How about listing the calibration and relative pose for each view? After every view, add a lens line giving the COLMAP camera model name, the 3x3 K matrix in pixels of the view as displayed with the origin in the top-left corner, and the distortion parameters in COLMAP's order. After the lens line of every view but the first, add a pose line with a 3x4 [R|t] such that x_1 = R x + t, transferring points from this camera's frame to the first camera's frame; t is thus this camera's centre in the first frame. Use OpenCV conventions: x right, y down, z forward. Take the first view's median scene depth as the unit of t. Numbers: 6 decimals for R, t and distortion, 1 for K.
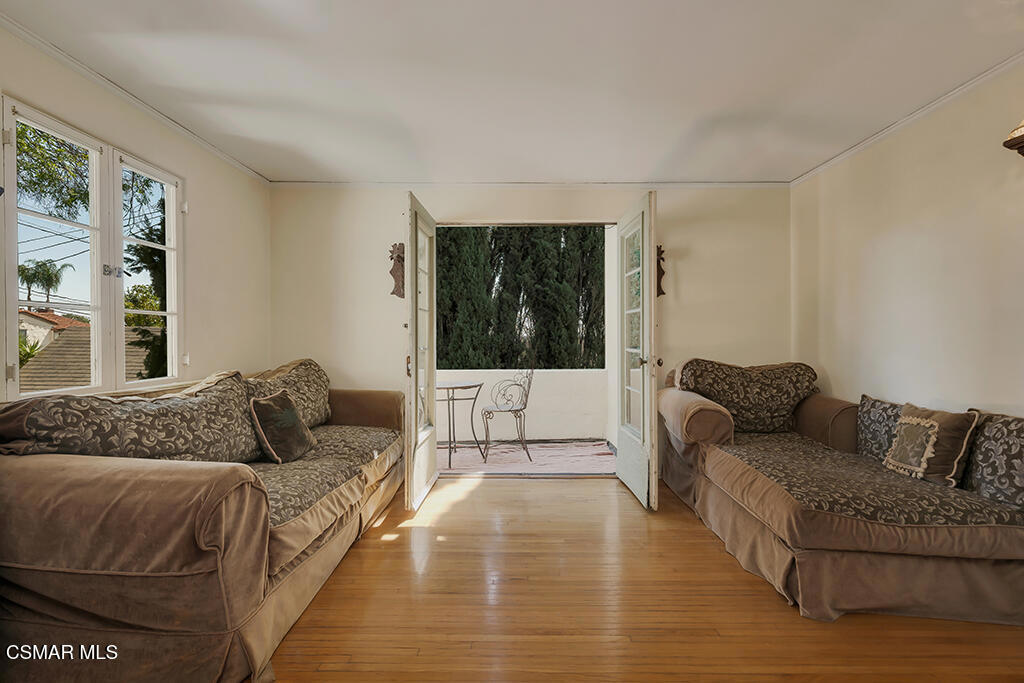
lens RADIAL K [[460.9, 0, 512.0], [0, 460.9, 341.5], [0, 0, 1]] dist [0.001654, 0.000145]
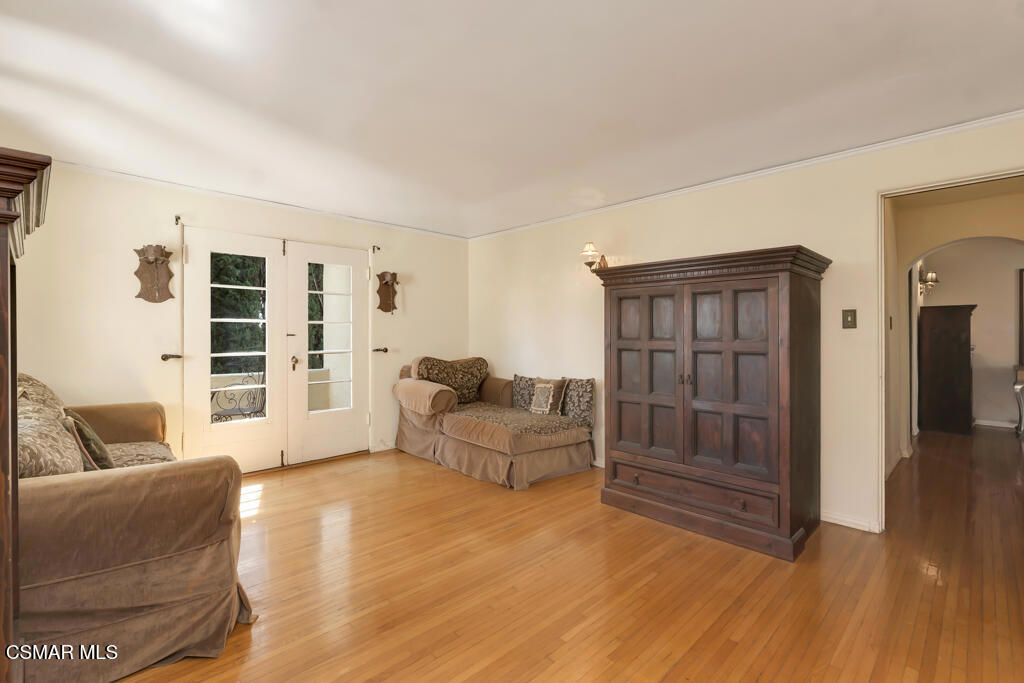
lens RADIAL K [[468.4, 0, 512.0], [0, 468.4, 341.5], [0, 0, 1]] dist [0.015204, -0.000421]
pose [[0.701891, -0.009647, 0.712219, -0.637542], [0.003312, 0.999942, 0.010280, -0.034515], [-0.712276, -0.004857, 0.701882, -0.294888]]
